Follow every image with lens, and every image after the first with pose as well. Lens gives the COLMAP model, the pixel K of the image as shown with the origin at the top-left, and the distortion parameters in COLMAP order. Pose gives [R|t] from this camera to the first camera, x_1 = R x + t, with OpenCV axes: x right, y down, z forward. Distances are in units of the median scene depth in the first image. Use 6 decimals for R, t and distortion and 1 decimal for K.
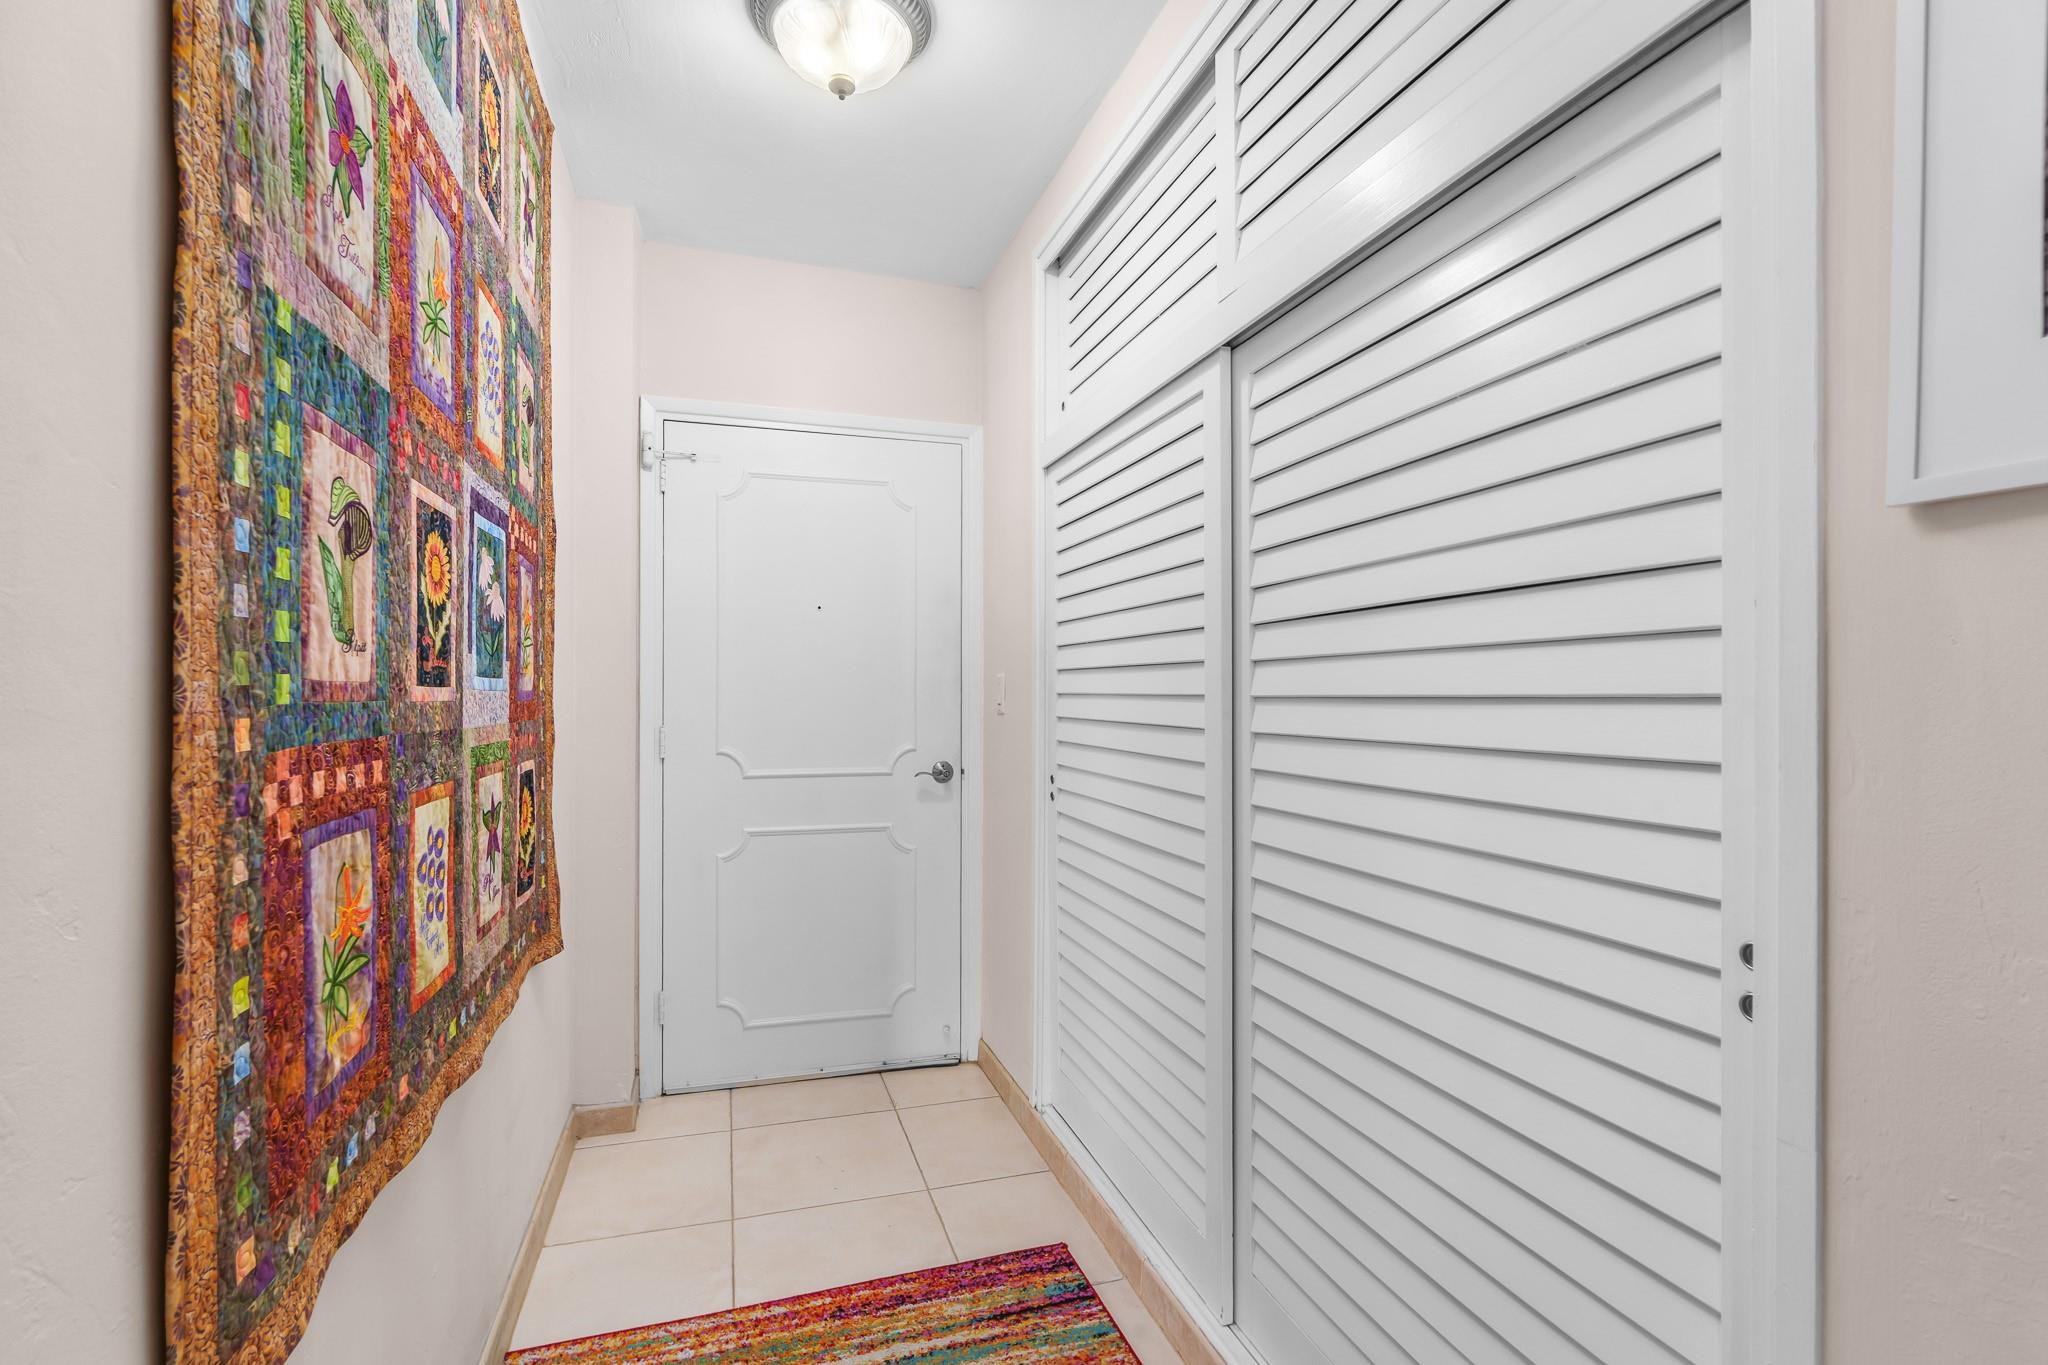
lens RADIAL K [[925.3, 0, 1014.6], [0, 925.3, 684.7], [0, 0, 1]] dist [-0.004663, -0.000575]
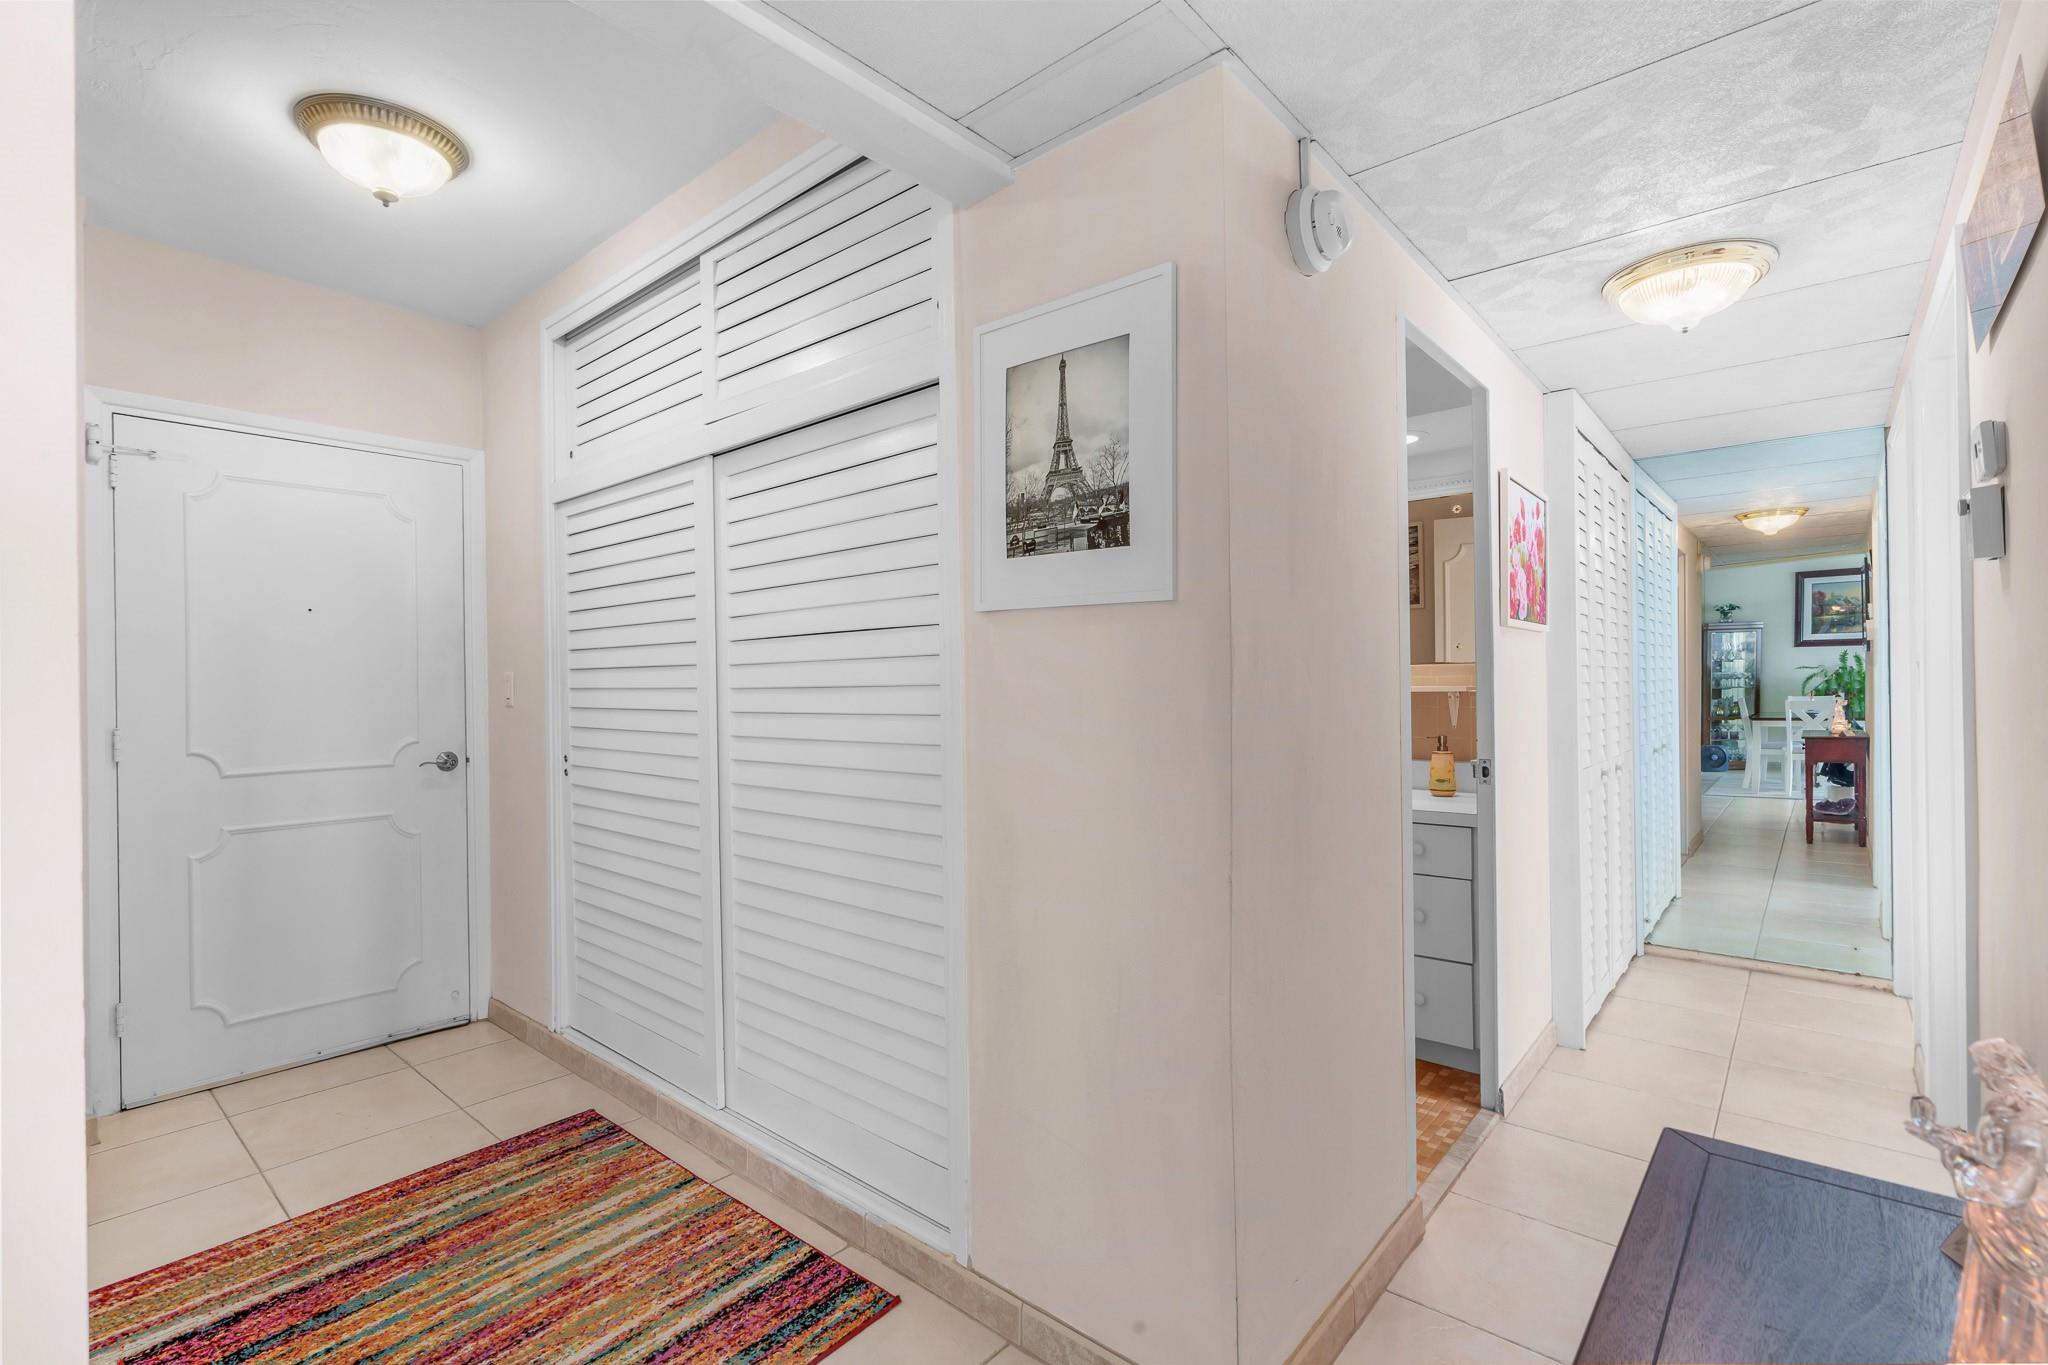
lens RADIAL K [[925.3, 0, 1014.6], [0, 925.3, 684.7], [0, 0, 1]] dist [-0.004663, -0.000575]
pose [[0.852018, -0.016341, 0.523257, -0.113633], [0.011991, 0.999860, 0.011700, -0.002504], [-0.523375, -0.003694, 0.852095, -0.432093]]
